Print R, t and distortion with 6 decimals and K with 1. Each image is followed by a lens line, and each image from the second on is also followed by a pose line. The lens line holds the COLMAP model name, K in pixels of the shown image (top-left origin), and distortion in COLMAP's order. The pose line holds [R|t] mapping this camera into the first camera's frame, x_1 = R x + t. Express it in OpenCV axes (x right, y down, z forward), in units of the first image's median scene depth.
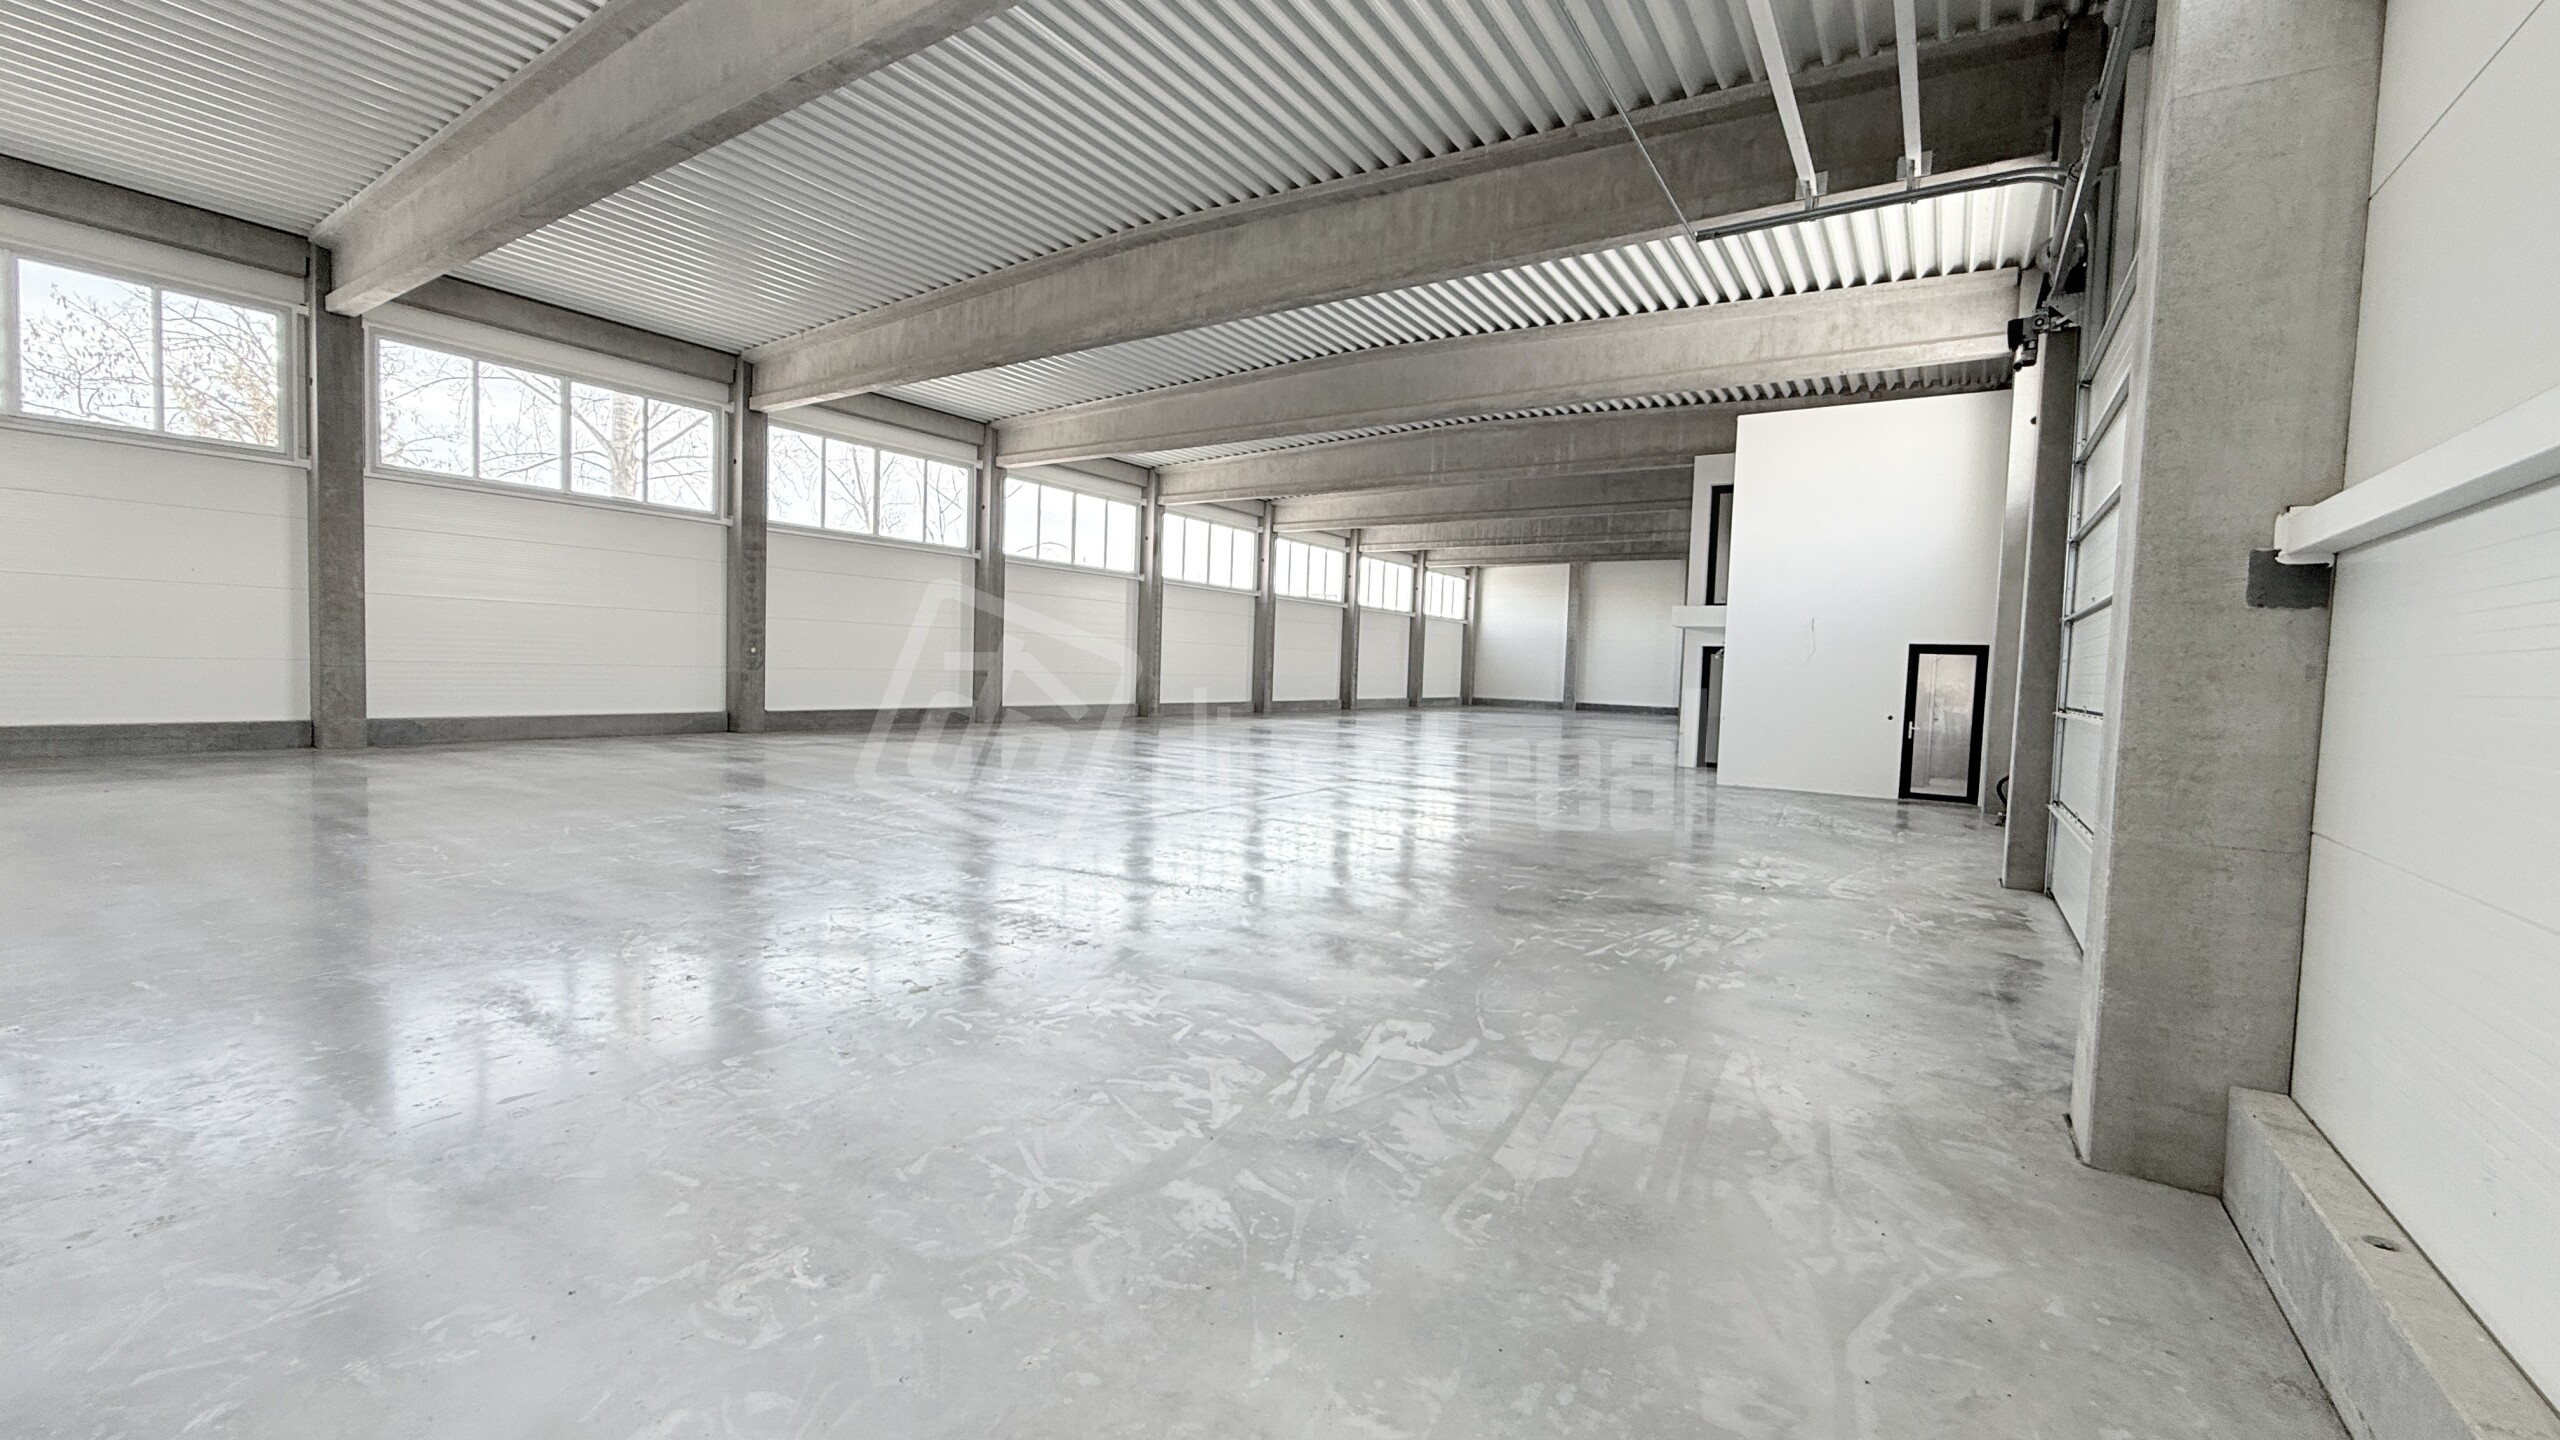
lens RADIAL K [[1019.9, 0, 1274.7], [0, 1019.9, 722.1], [0, 0, 1]] dist [0.001012, -0.000297]
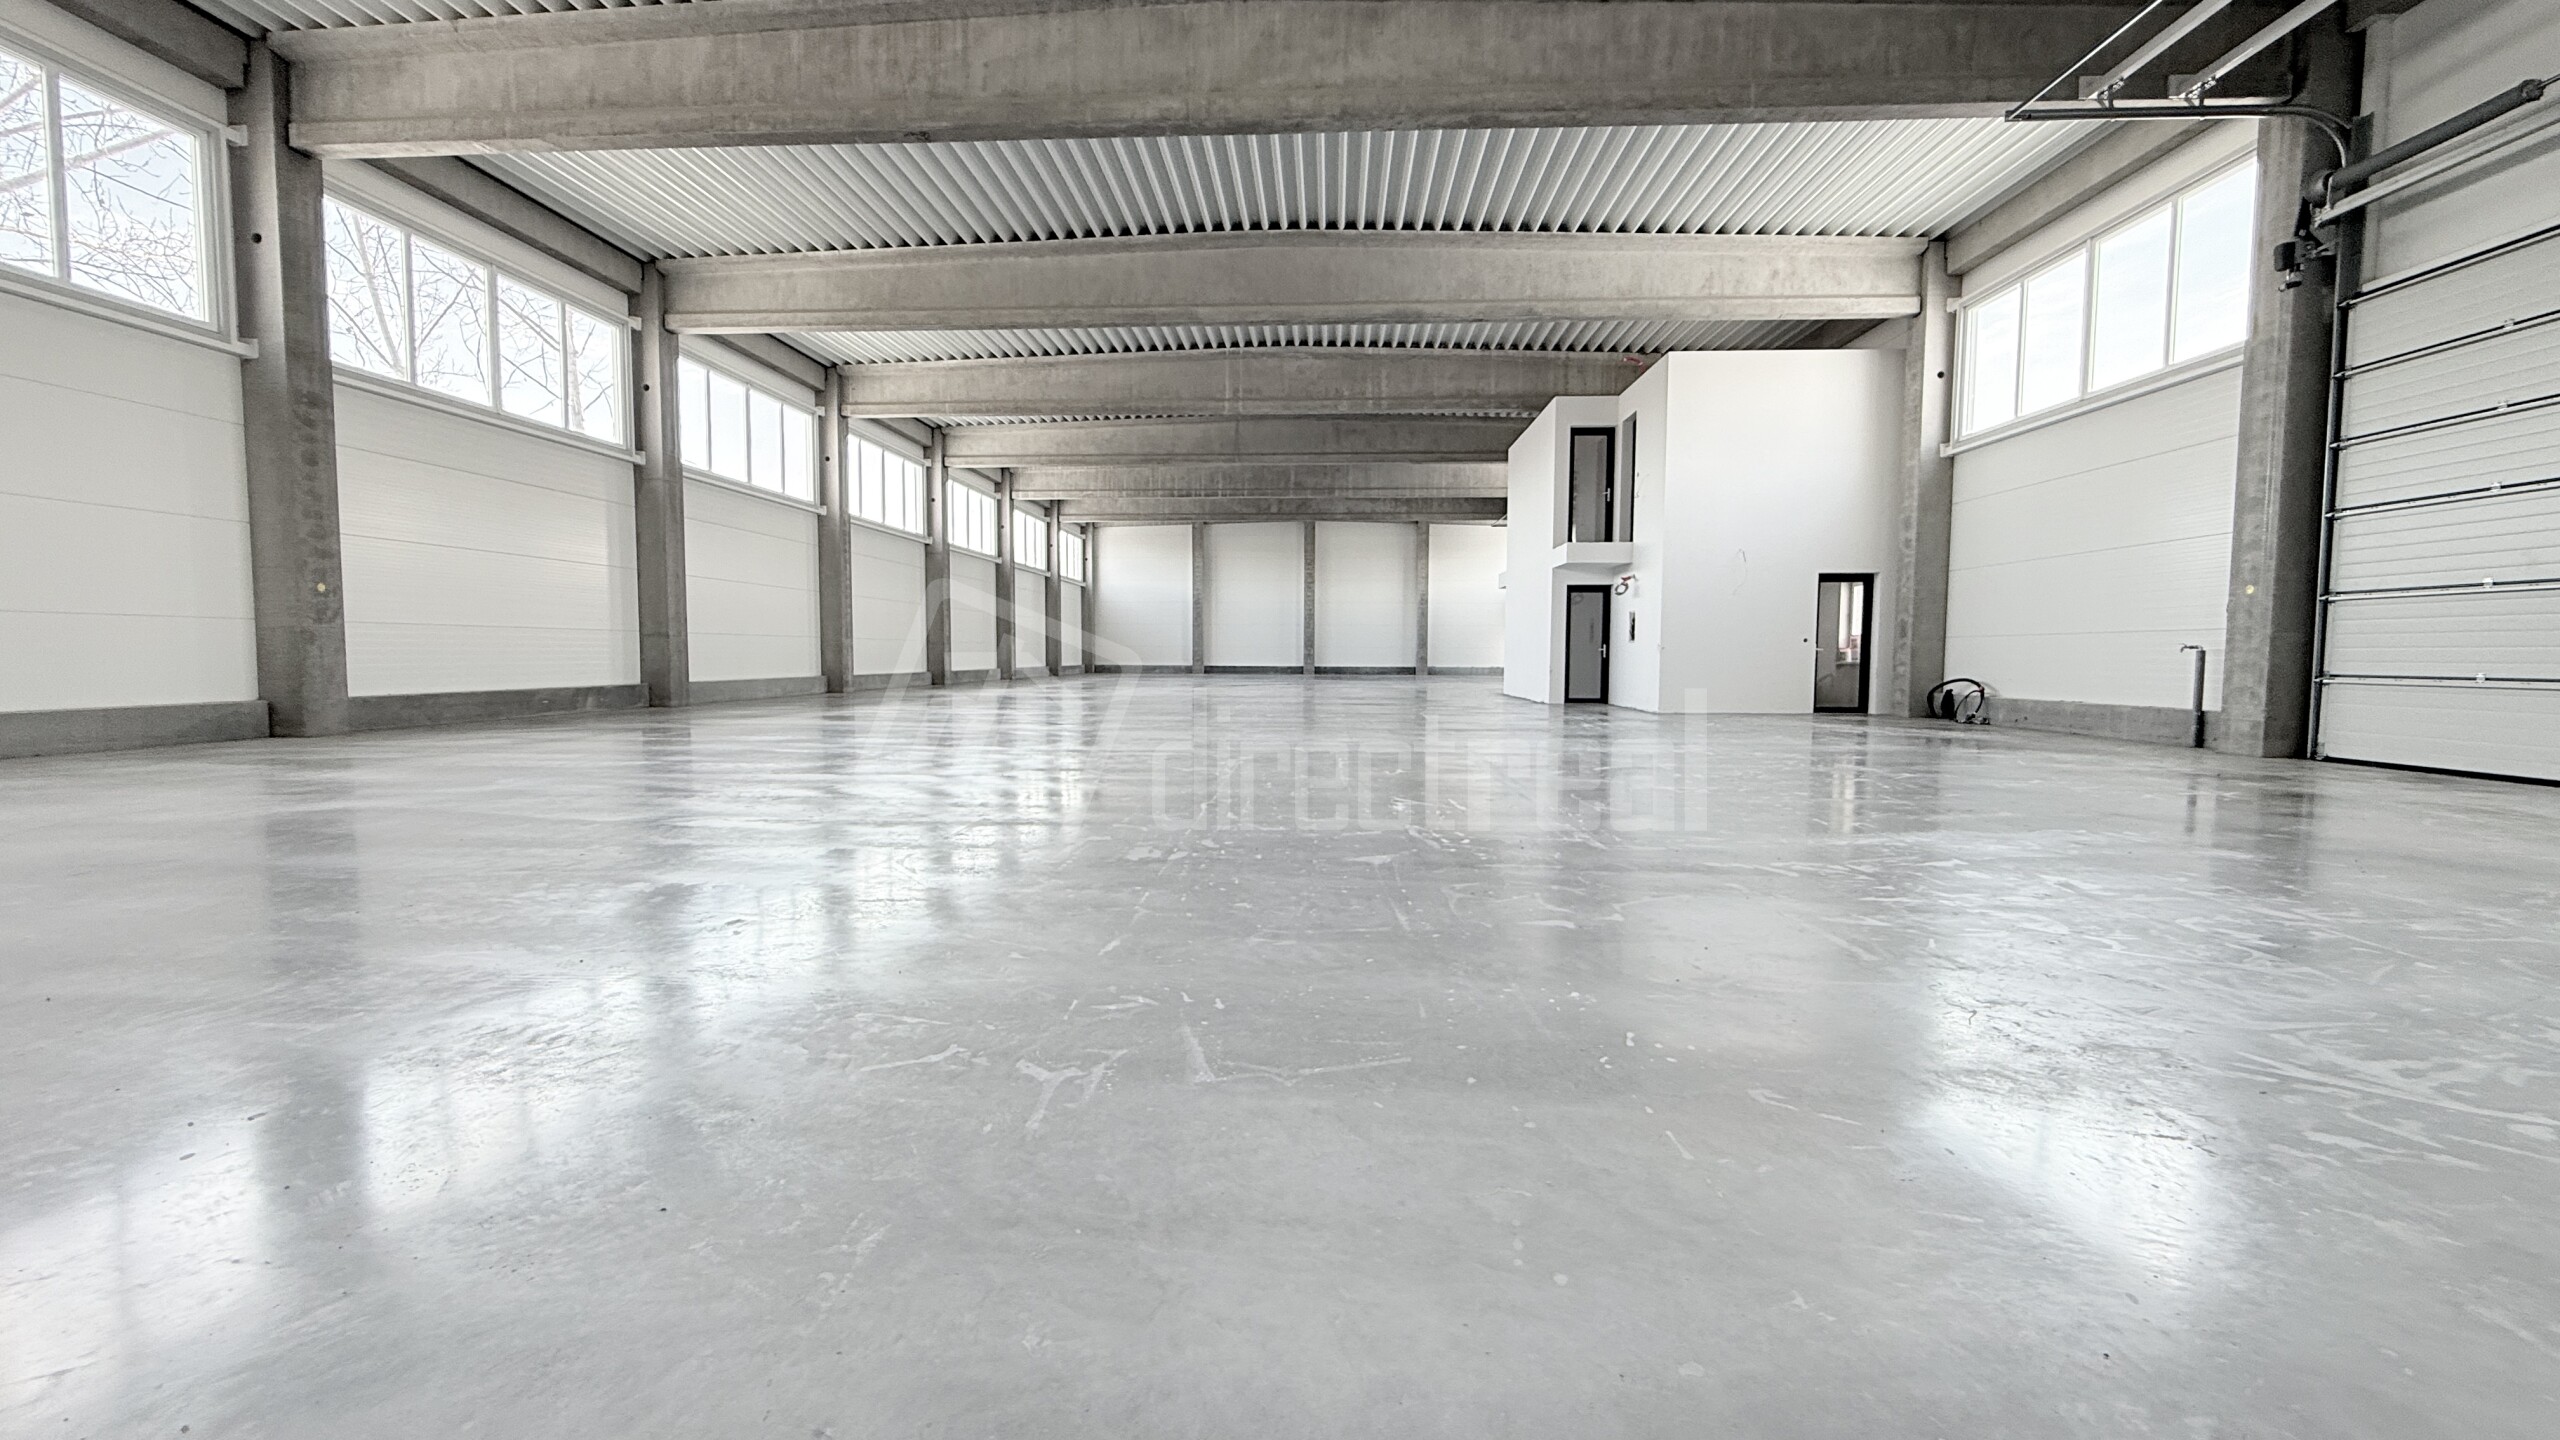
lens RADIAL K [[1019.9, 0, 1276.0], [0, 1019.9, 721.9], [0, 0, 1]] dist [0.001012, -0.000297]
pose [[0.862457, -0.063997, 0.502067, -0.347389], [0.053539, 0.997944, 0.035236, 0.011076], [-0.503290, -0.003509, 0.864110, 0.255743]]
